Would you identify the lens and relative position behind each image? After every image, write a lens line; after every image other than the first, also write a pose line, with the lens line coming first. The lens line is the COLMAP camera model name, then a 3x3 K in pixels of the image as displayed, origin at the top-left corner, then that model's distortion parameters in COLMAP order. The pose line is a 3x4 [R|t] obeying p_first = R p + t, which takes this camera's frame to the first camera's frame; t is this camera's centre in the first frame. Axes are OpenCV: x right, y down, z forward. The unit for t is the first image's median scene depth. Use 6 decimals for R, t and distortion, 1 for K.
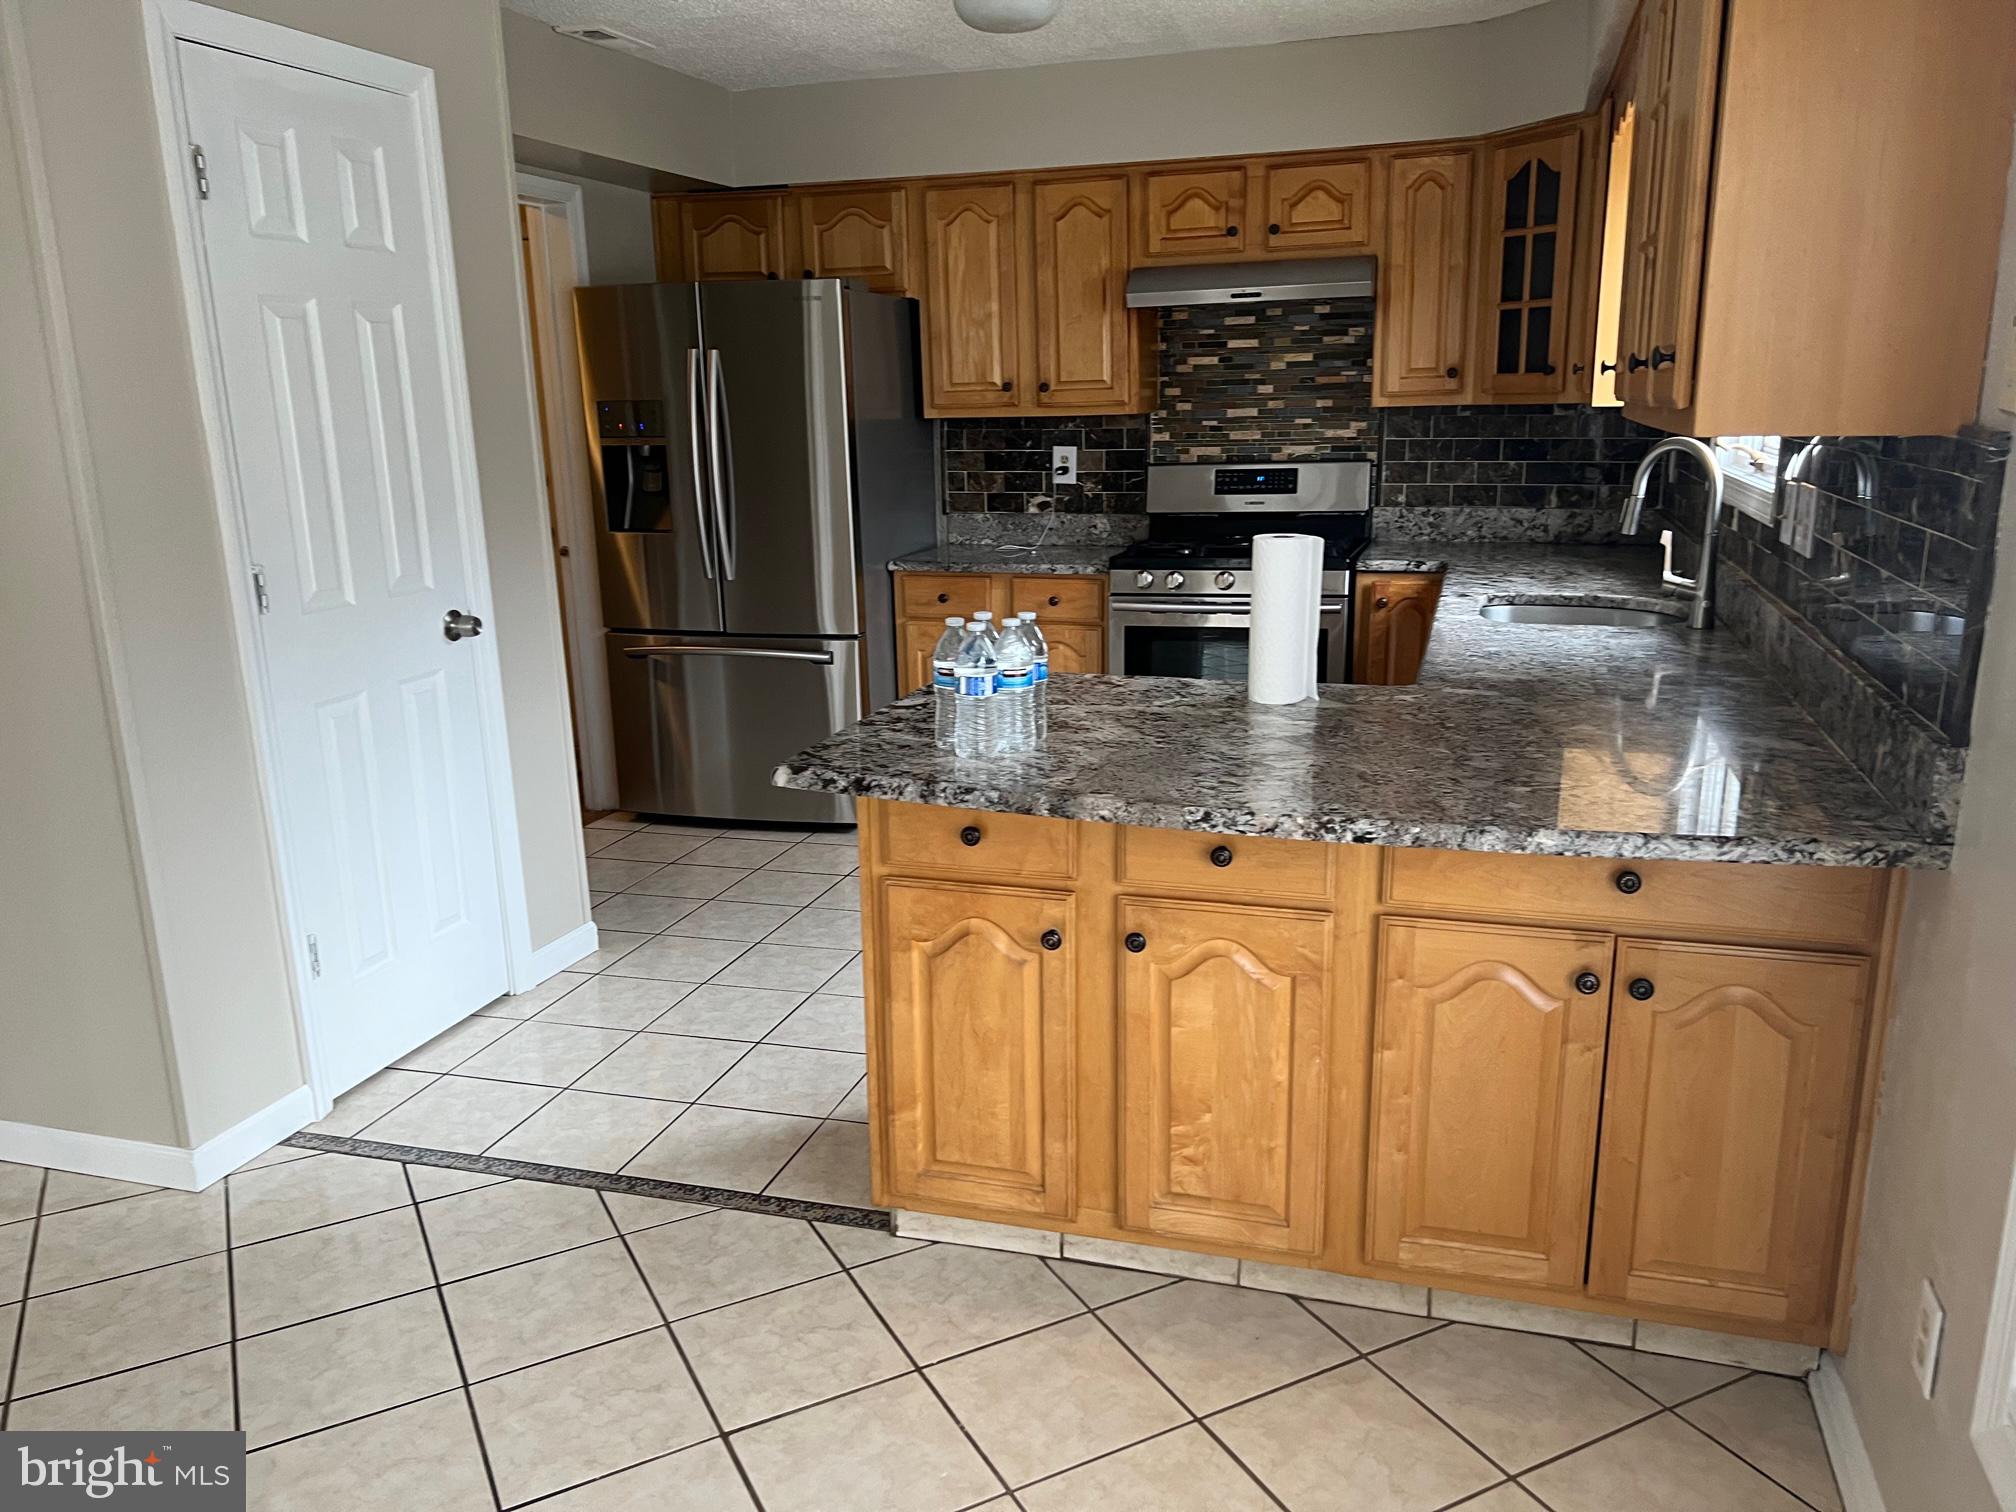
lens RADIAL K [[1516.5, 0, 990.2], [0, 1516.5, 767.4], [0, 0, 1]] dist [0.039860, -0.042582]
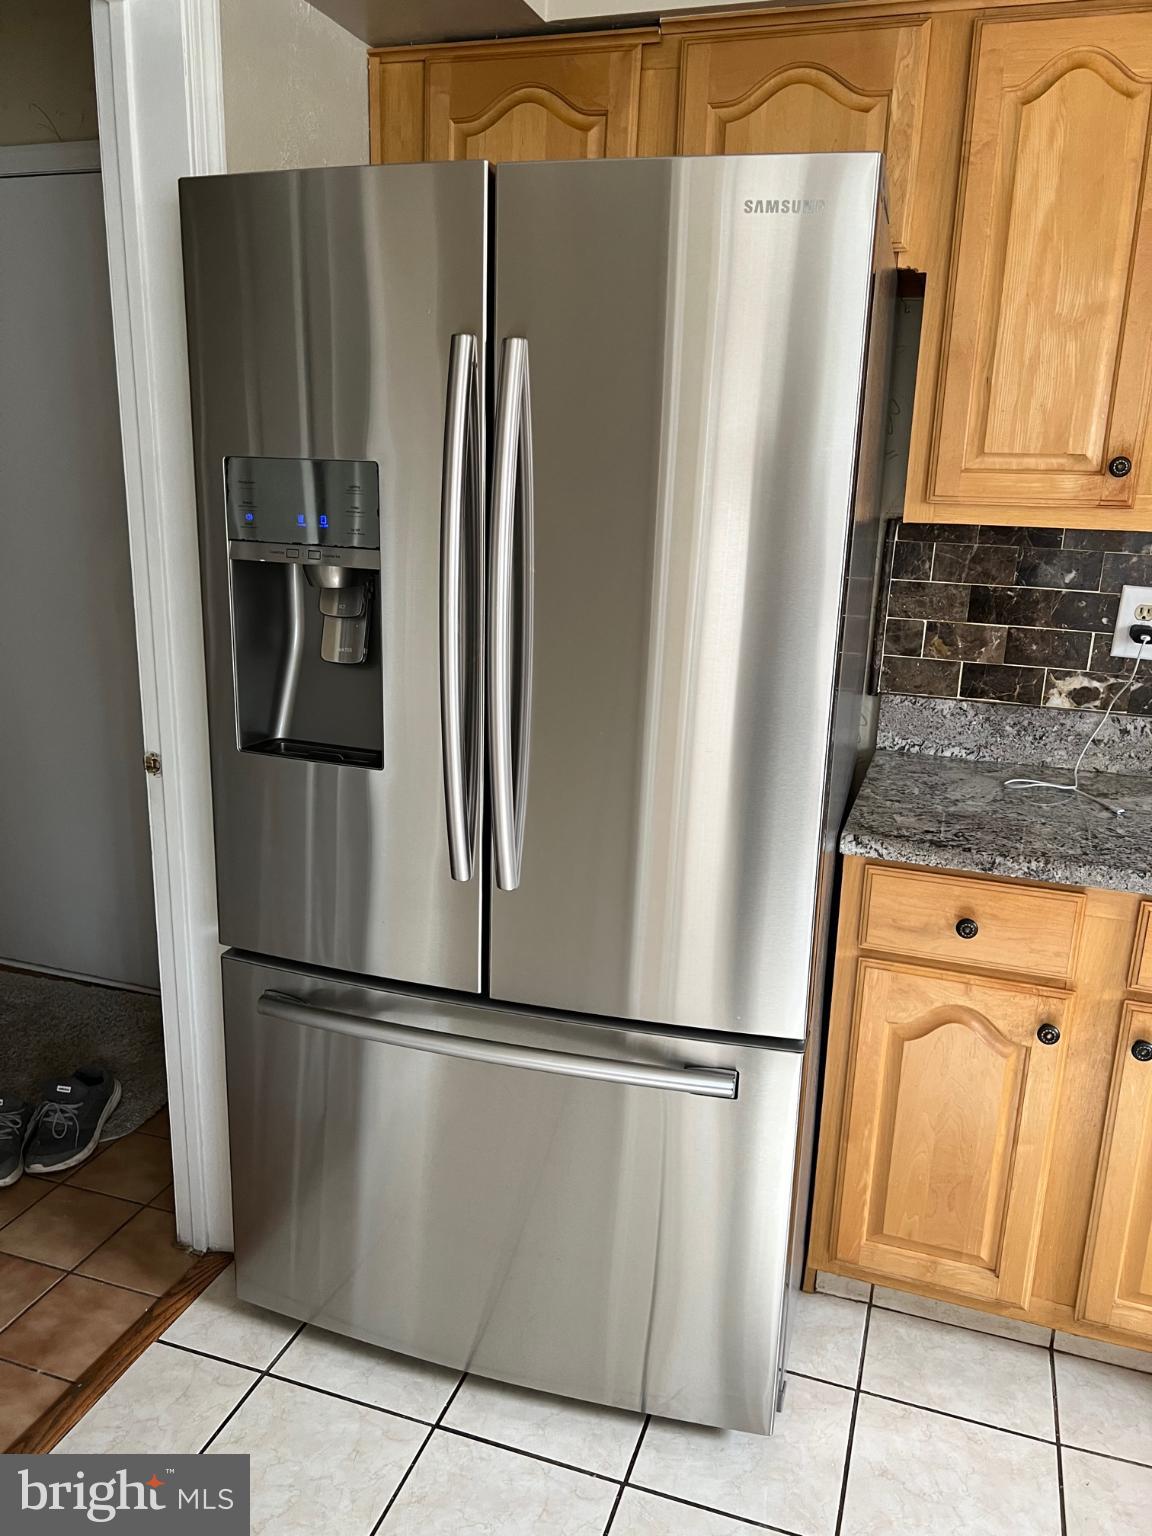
lens RADIAL K [[1155.4, 0, 592.1], [0, 1155.4, 761.9], [0, 0, 1]] dist [0.039860, -0.042582]
pose [[0.998517, 0.054085, 0.006191, -0.147808], [-0.054126, 0.998512, 0.006675, -0.155996], [-0.005820, -0.007000, 0.999959, 0.652816]]
